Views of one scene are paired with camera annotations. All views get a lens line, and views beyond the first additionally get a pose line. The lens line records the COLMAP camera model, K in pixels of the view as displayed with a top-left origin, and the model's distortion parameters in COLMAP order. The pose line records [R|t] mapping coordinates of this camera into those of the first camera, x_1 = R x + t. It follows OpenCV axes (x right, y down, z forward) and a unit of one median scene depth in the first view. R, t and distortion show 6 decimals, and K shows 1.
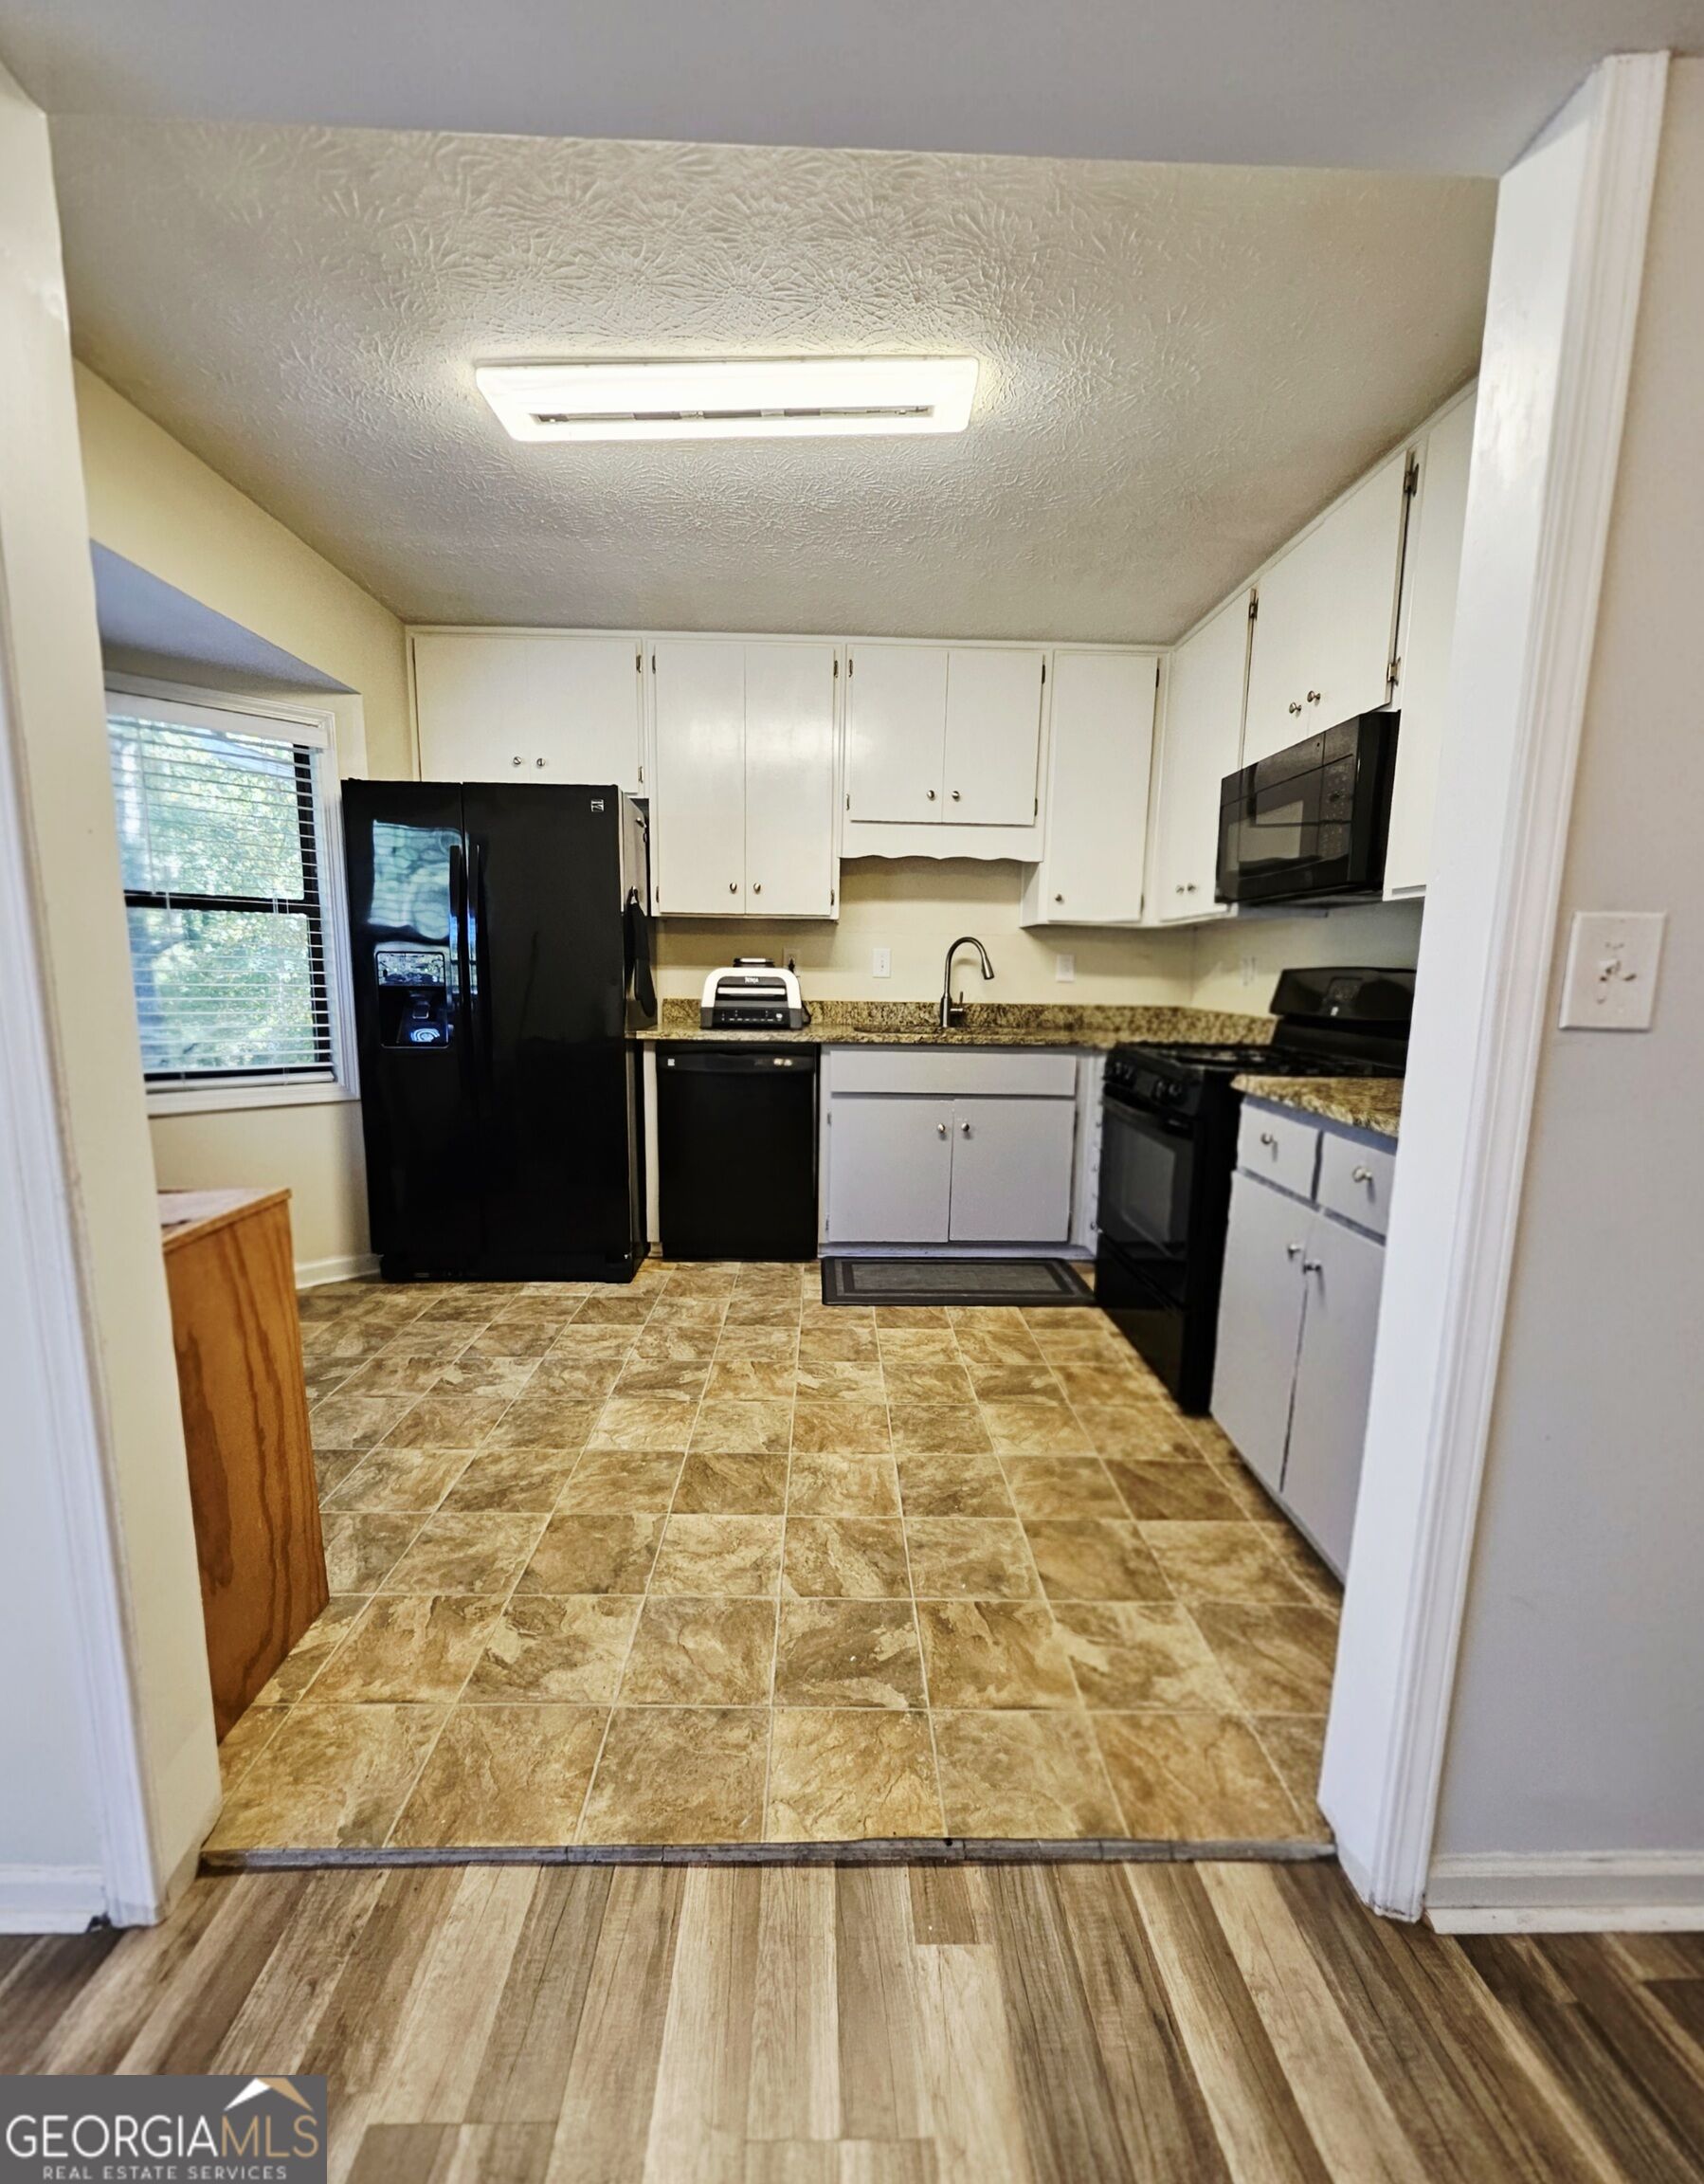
lens RADIAL K [[891.3, 0, 842.0], [0, 891.3, 1101.5], [0, 0, 1]] dist [0.002774, -0.000080]
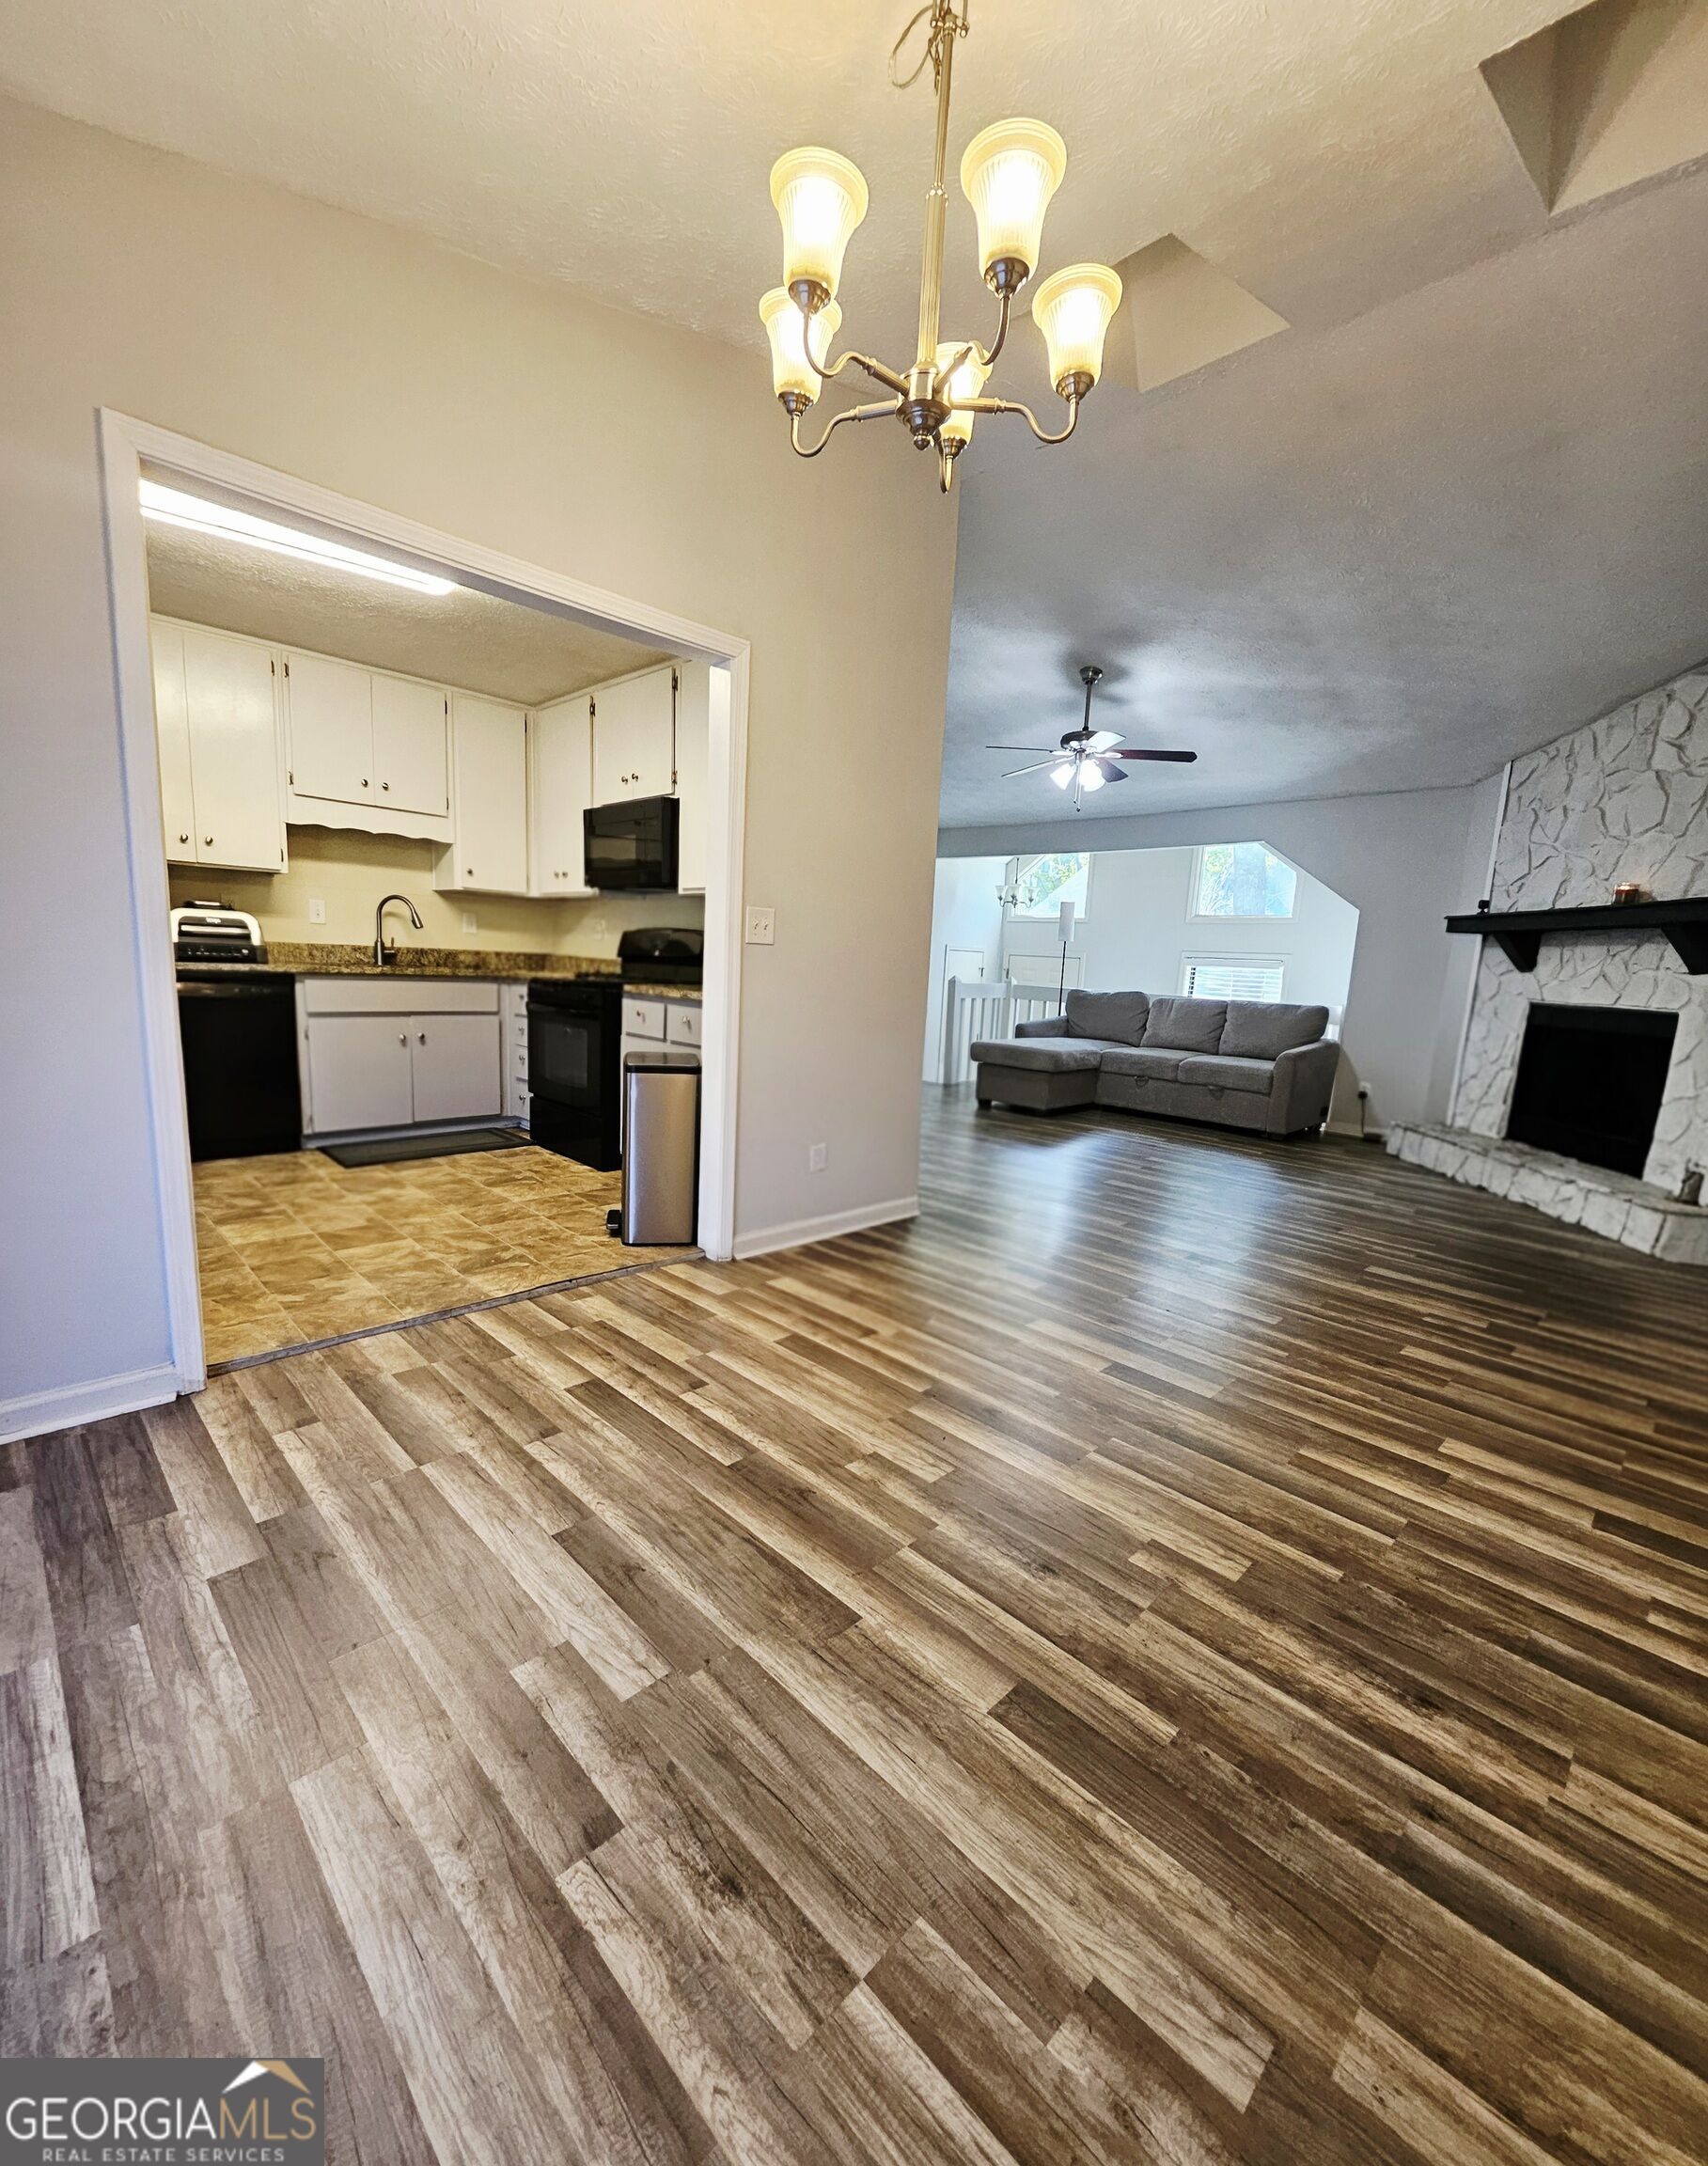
lens RADIAL K [[891.7, 0, 836.7], [0, 891.7, 1098.7], [0, 0, 1]] dist [0.014055, 0.000066]
pose [[0.733192, -0.090085, 0.674028, -0.393967], [0.067353, 0.995933, 0.059843, 0.102050], [-0.676678, 0.001522, 0.736278, -0.532412]]
